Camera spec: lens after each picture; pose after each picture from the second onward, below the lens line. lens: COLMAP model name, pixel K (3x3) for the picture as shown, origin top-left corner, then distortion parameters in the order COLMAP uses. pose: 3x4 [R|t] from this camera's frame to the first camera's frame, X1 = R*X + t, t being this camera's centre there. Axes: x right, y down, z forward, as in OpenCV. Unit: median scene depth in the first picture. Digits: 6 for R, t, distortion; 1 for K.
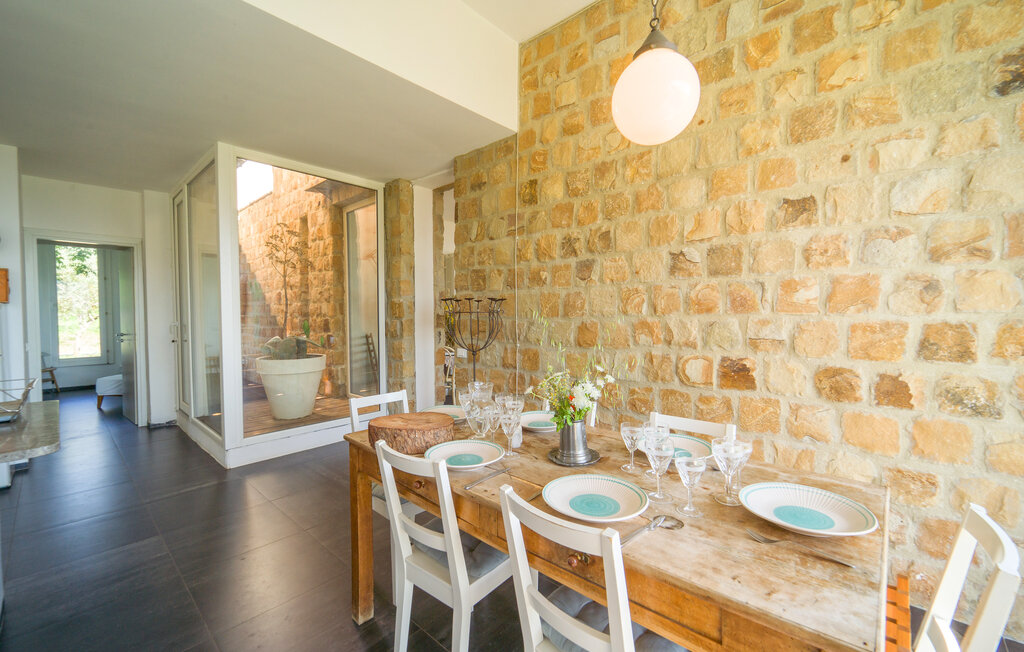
lens RADIAL K [[421.6, 0, 514.3], [0, 421.6, 321.8], [0, 0, 1]] dist [0.001774, -0.002011]
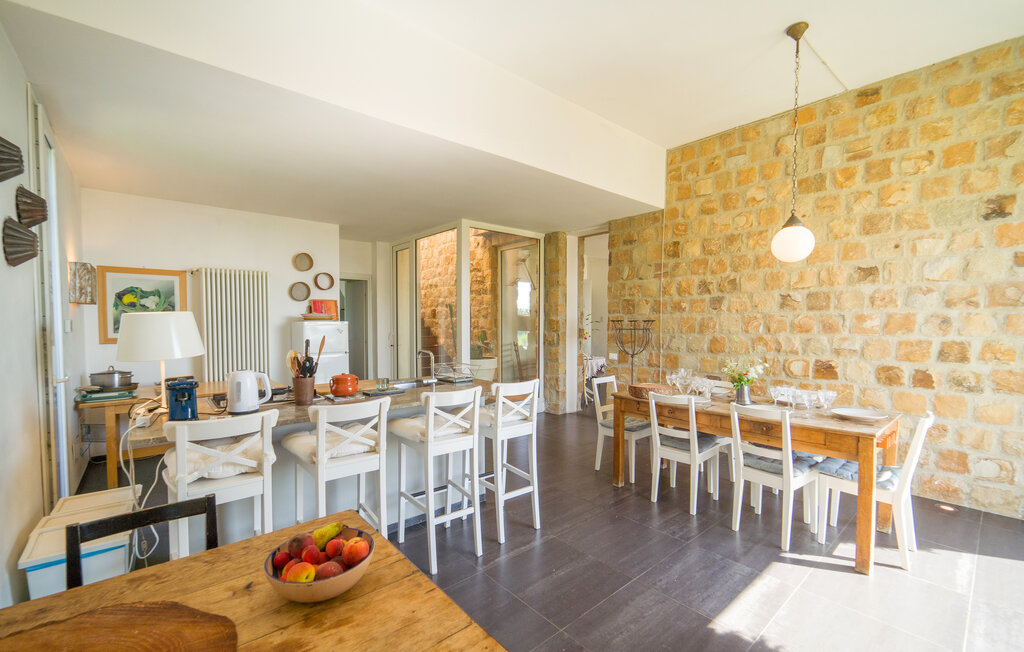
lens RADIAL K [[421.6, 0, 506.2], [0, 421.6, 334.7], [0, 0, 1]] dist [0.001774, -0.002011]
pose [[0.988968, 0.008627, -0.147880, -0.474115], [-0.006949, 0.999906, 0.011861, -0.026186], [0.147968, -0.010702, 0.988934, -0.831247]]
